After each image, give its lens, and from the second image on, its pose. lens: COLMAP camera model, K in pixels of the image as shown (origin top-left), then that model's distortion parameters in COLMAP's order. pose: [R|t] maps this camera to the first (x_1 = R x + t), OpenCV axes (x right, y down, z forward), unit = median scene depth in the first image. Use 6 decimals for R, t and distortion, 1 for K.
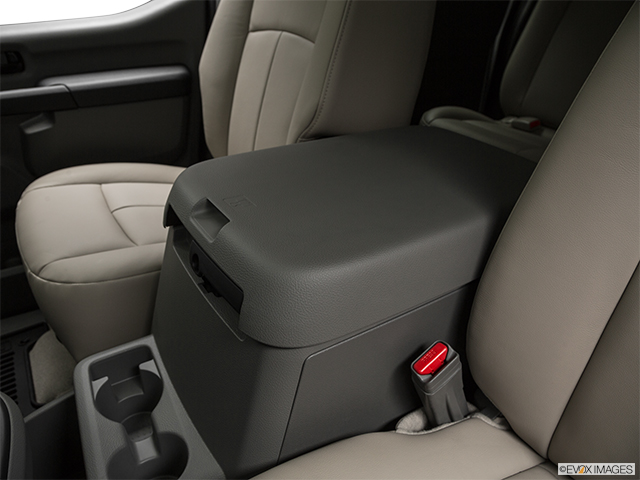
lens RADIAL K [[494.9, 0, 321.7], [0, 494.9, 235.7], [0, 0, 1]] dist [-0.122000, 0.054830]
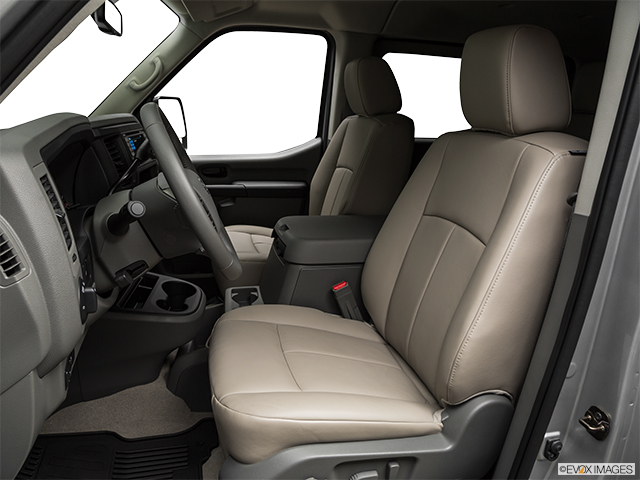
lens RADIAL K [[494.9, 0, 321.7], [0, 494.9, 235.7], [0, 0, 1]] dist [-0.122000, 0.054830]
pose [[0.950111, 0.102590, -0.294558, 0.416026], [-0.172752, 0.959369, -0.223085, 0.300610], [0.259704, 0.262841, 0.929230, -0.808074]]
